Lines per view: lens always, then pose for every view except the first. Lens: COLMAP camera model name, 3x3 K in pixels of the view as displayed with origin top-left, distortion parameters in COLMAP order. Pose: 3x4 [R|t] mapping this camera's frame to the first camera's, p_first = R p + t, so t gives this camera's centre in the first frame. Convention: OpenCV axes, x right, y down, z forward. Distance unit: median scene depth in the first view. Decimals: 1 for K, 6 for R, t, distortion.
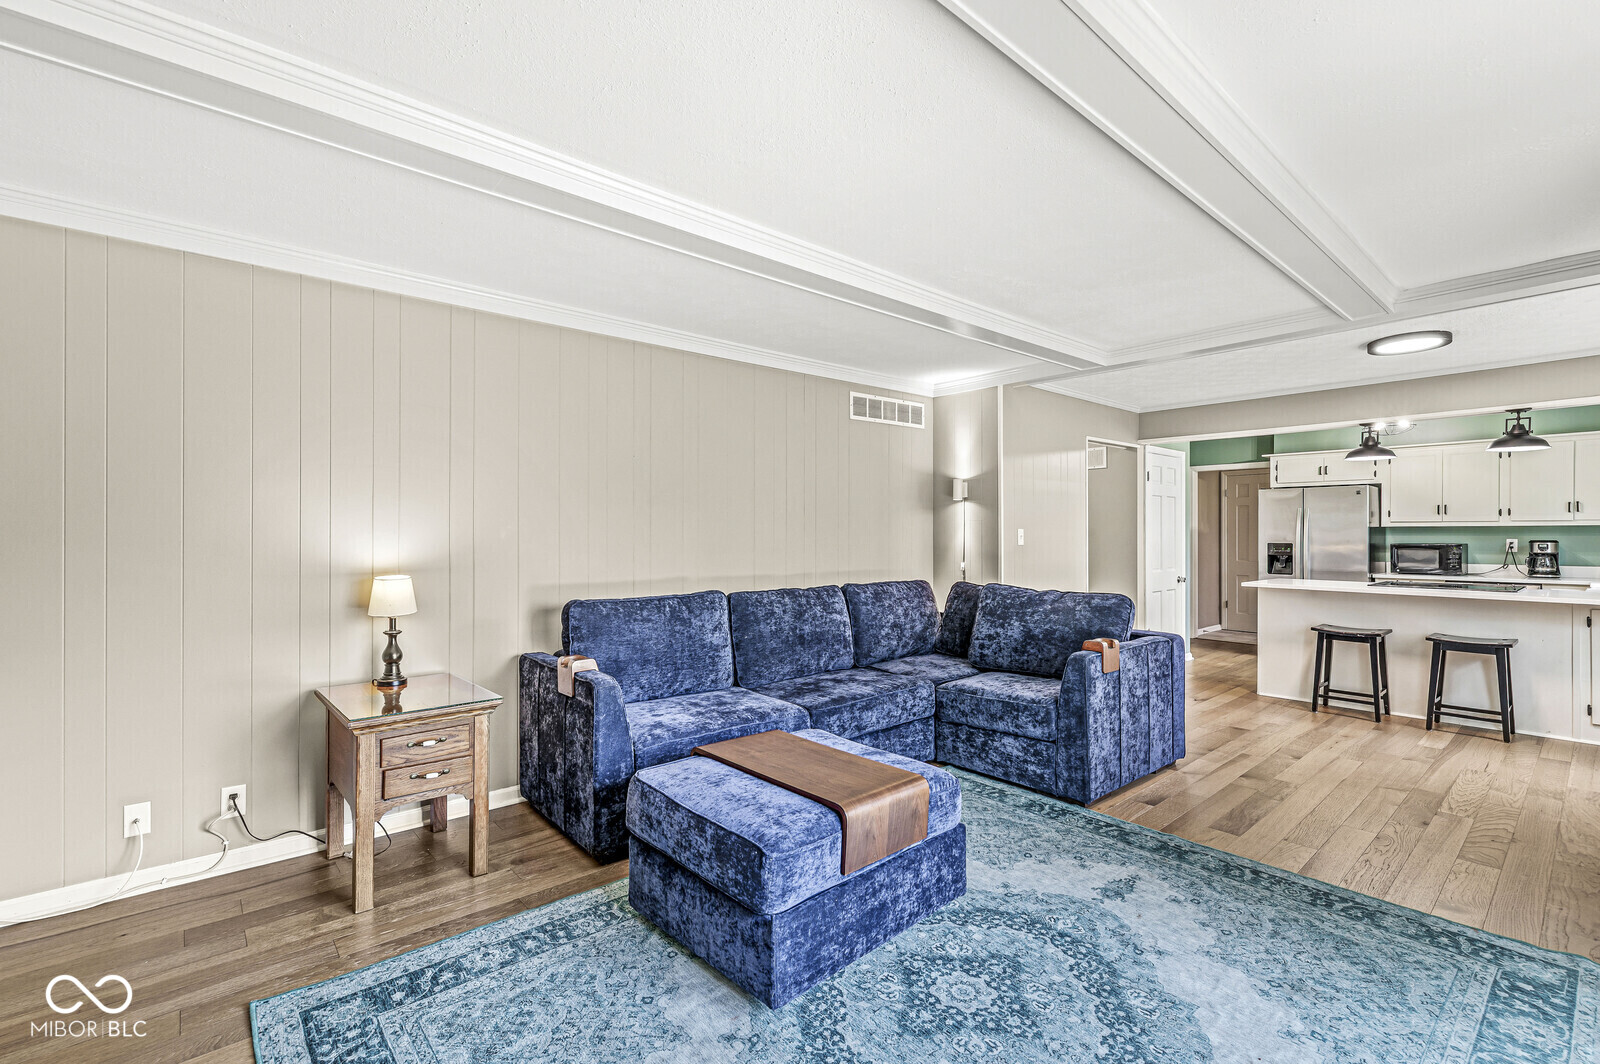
lens RADIAL K [[718.6, 0, 795.0], [0, 718.6, 535.2], [0, 0, 1]] dist [0.001009, -0.000386]
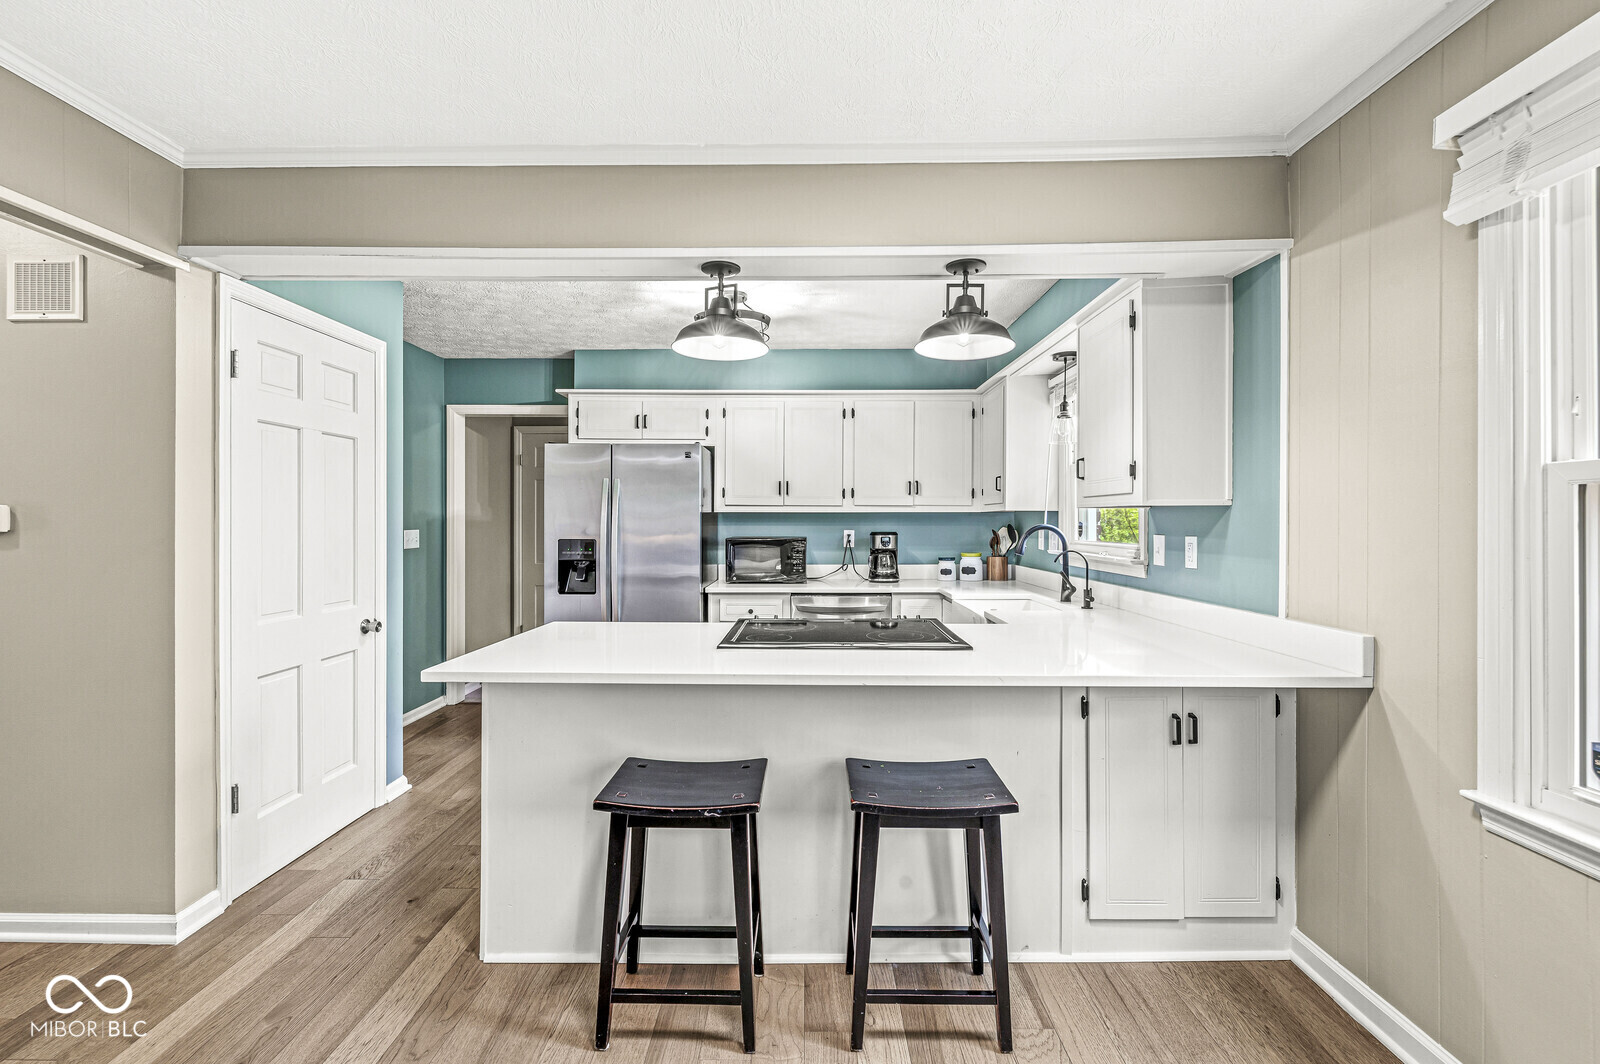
lens RADIAL K [[691.8, 0, 802.9], [0, 691.8, 522.0], [0, 0, 1]] dist [-0.000405, 0.000298]
pose [[0.661842, 0.002337, 0.749639, 0.434346], [-0.000939, 0.999997, -0.002289, -0.001530], [-0.749643, 0.000811, 0.661842, 0.573347]]
